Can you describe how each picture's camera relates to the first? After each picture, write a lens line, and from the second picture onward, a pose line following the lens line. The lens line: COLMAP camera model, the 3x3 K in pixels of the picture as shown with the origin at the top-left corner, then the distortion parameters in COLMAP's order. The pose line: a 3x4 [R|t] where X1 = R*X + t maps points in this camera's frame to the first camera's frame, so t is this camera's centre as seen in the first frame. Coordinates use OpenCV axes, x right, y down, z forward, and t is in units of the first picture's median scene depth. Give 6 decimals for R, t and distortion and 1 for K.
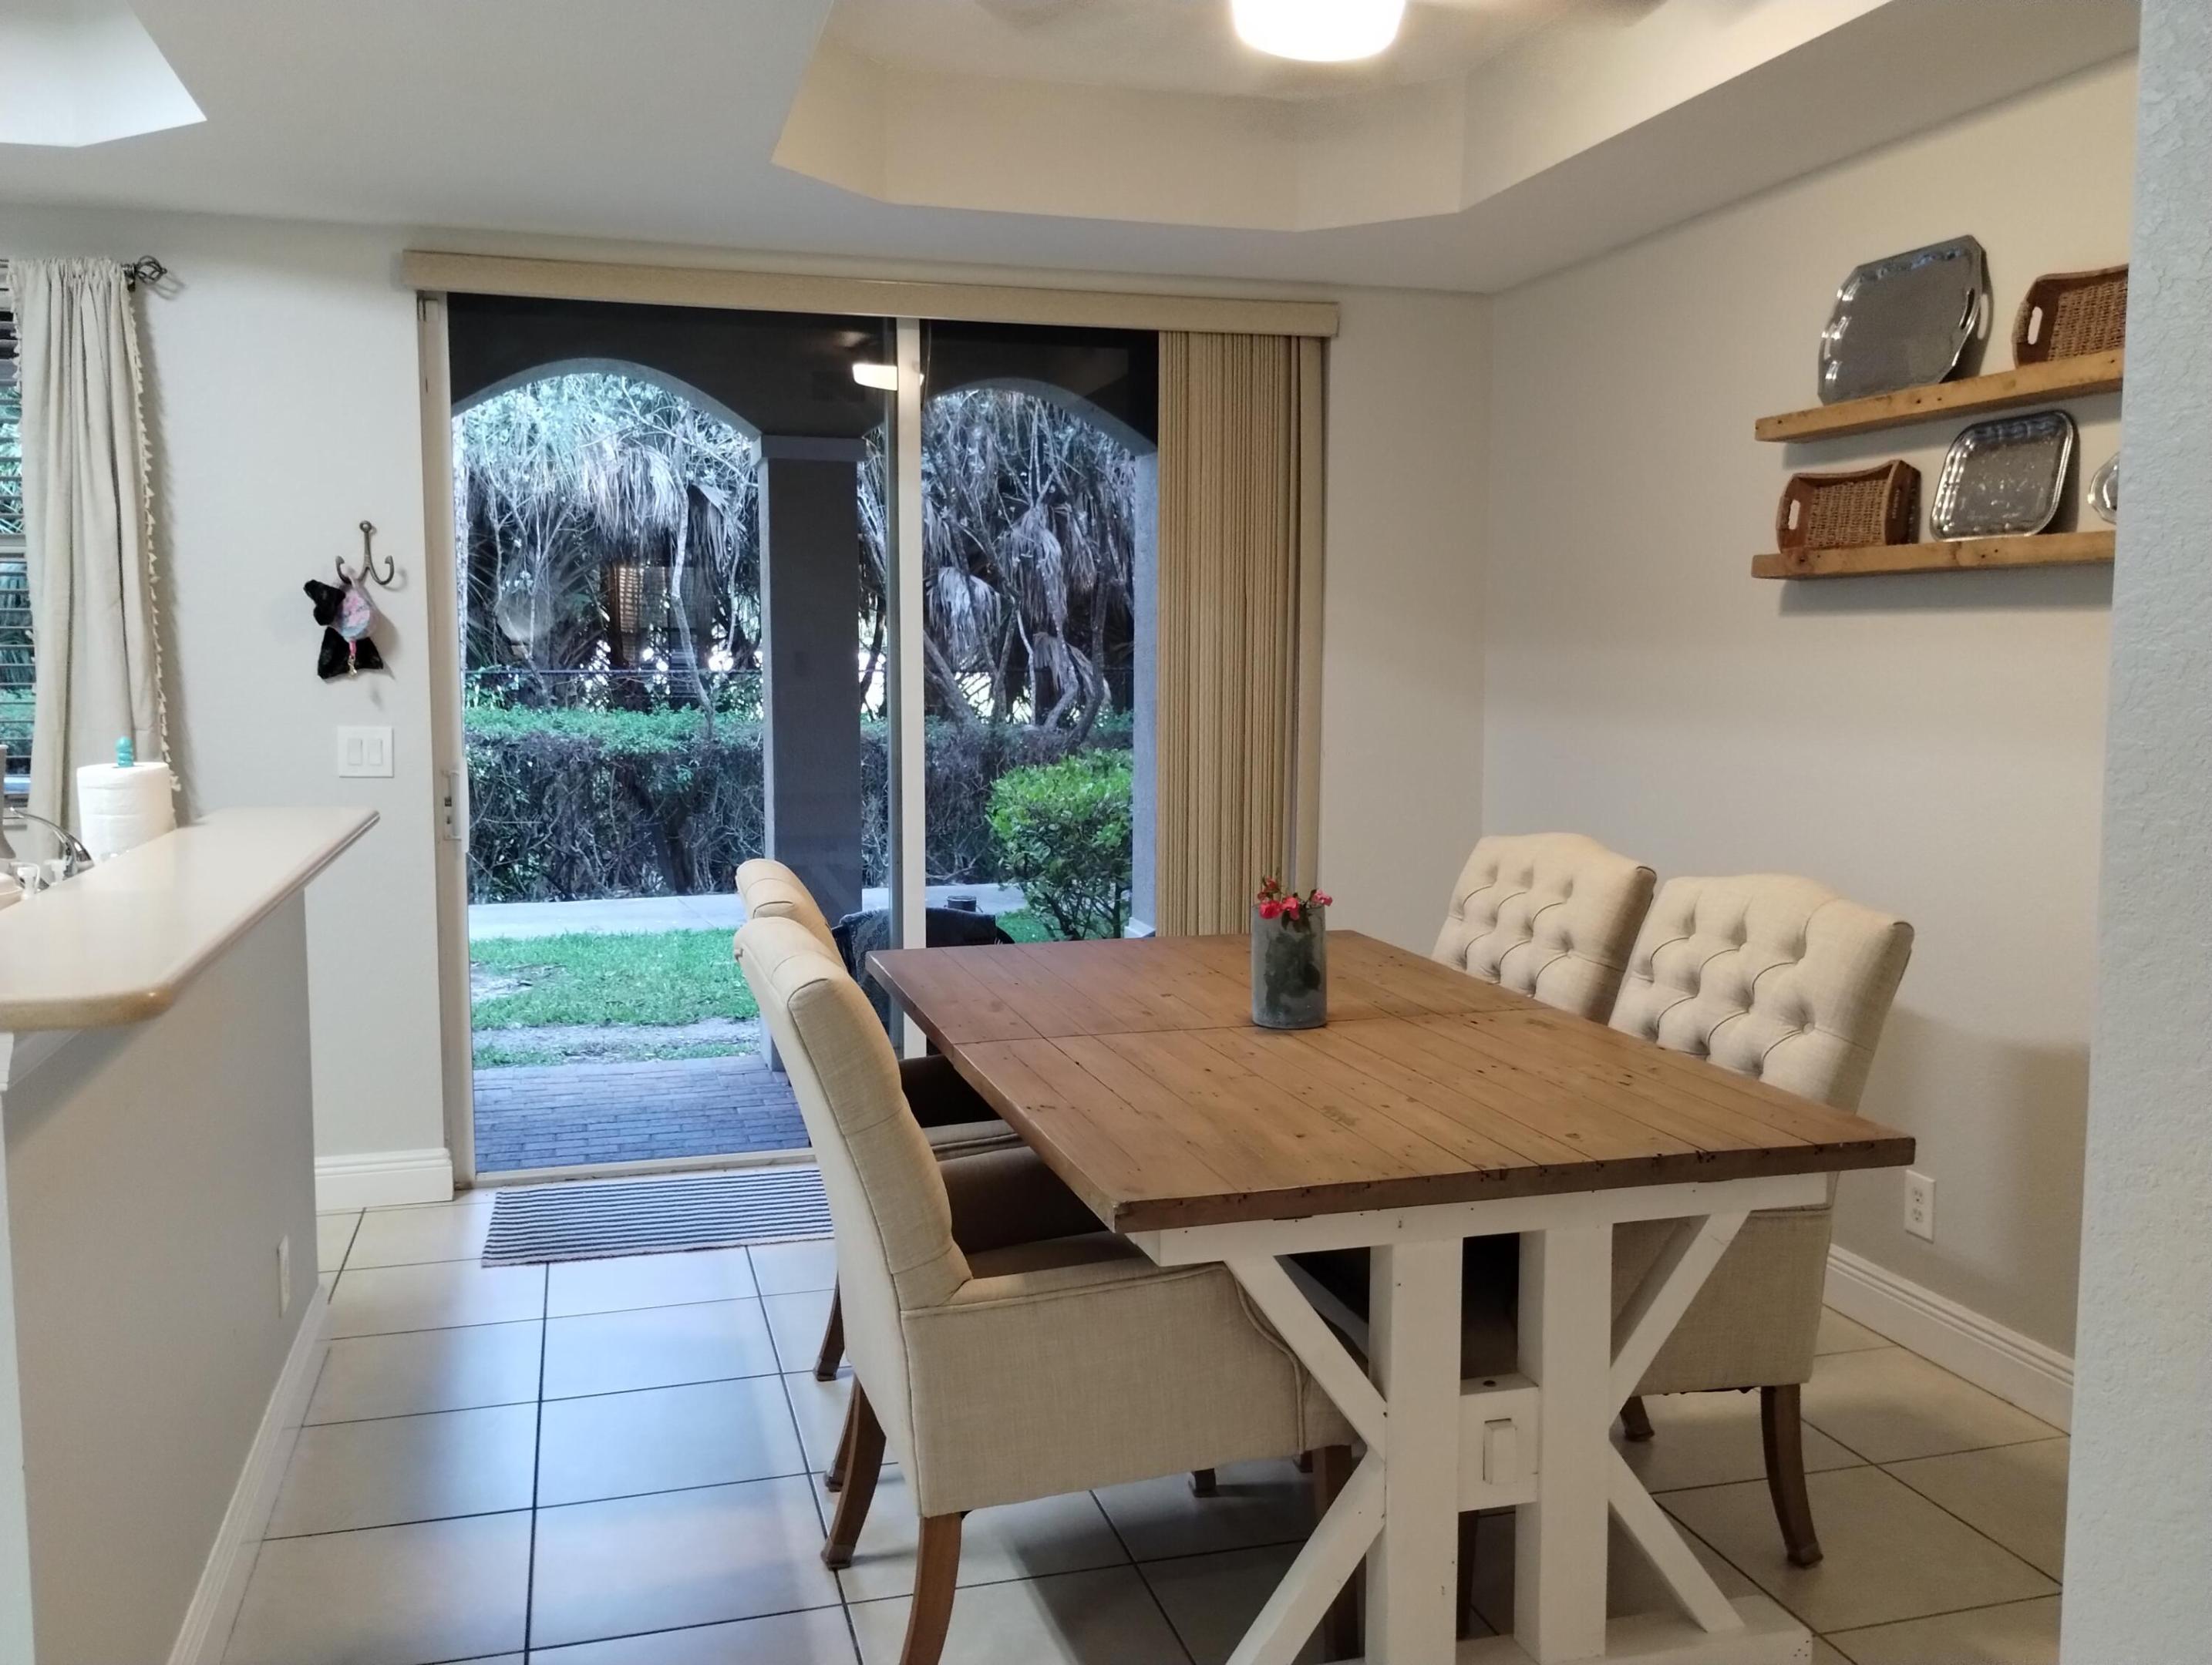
lens RADIAL K [[1828.9, 0, 1085.5], [0, 1828.9, 822.0], [0, 0, 1]] dist [0.031855, -0.003167]
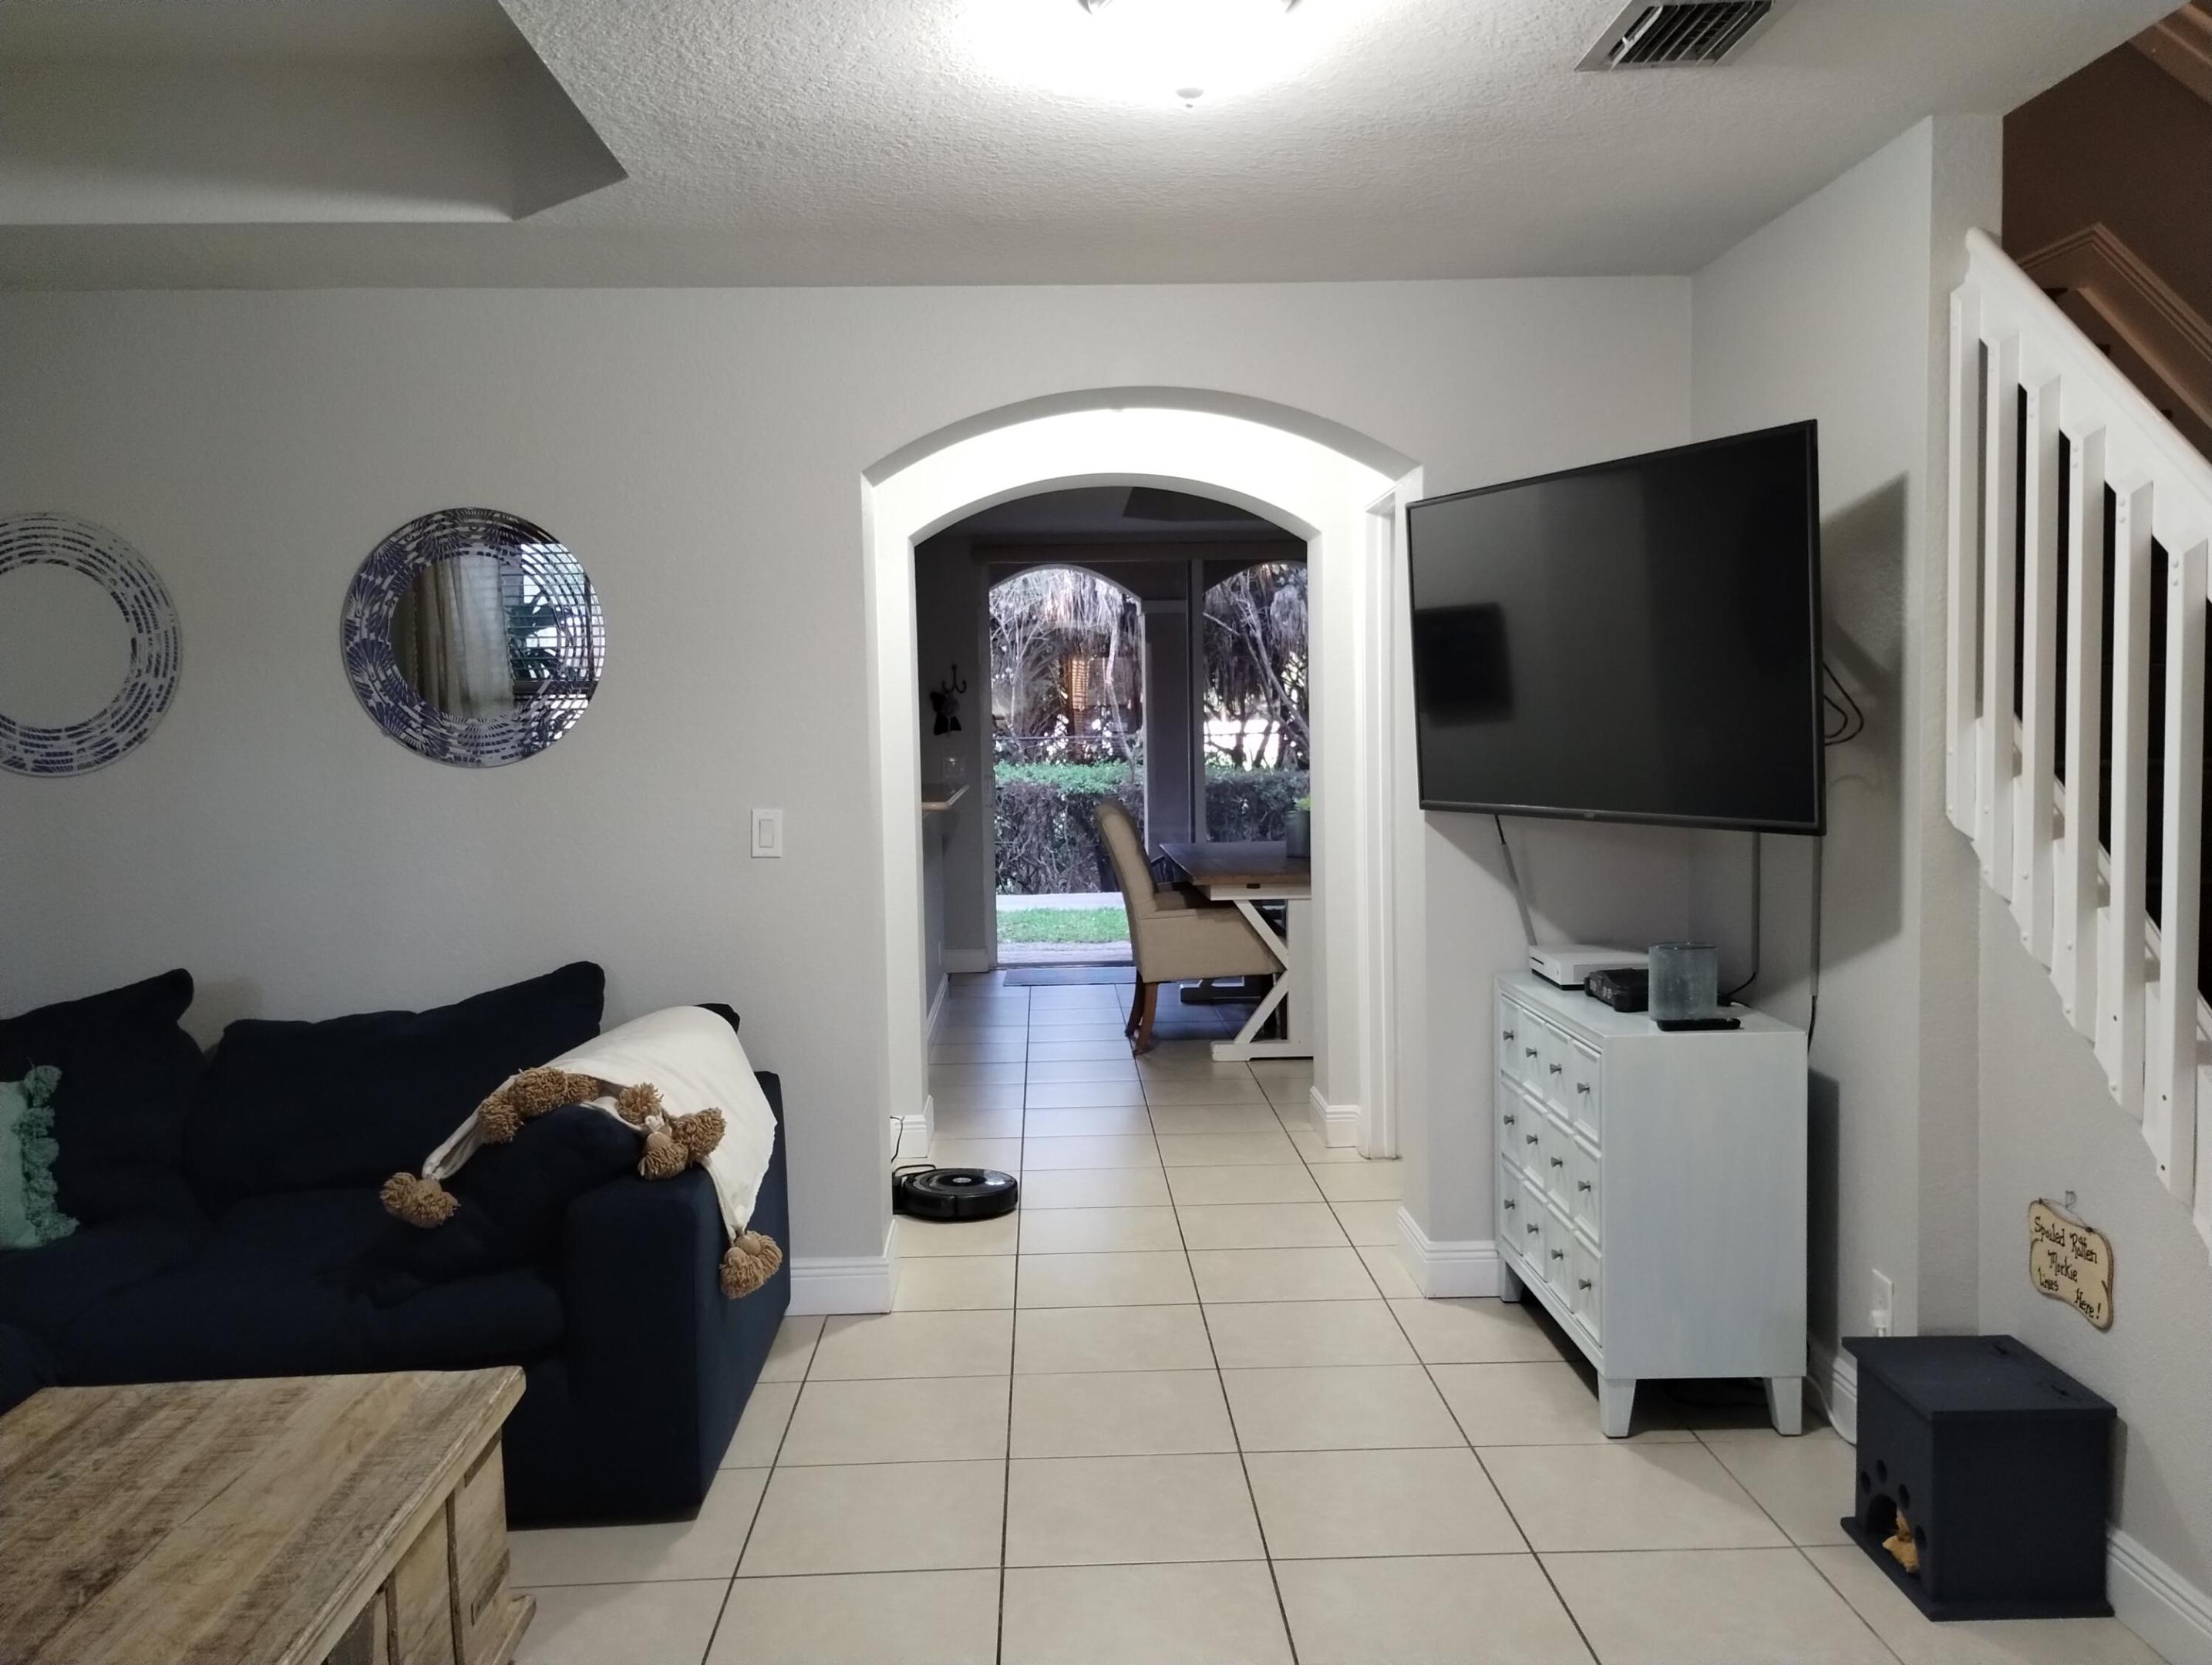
lens RADIAL K [[1828.9, 0, 1085.5], [0, 1828.9, 822.0], [0, 0, 1]] dist [0.031855, -0.003167]
pose [[0.969797, -0.006181, -0.243835, 0.092583], [-0.002829, 0.999327, -0.036582, 0.032965], [0.243897, 0.036167, 0.969126, -0.335676]]
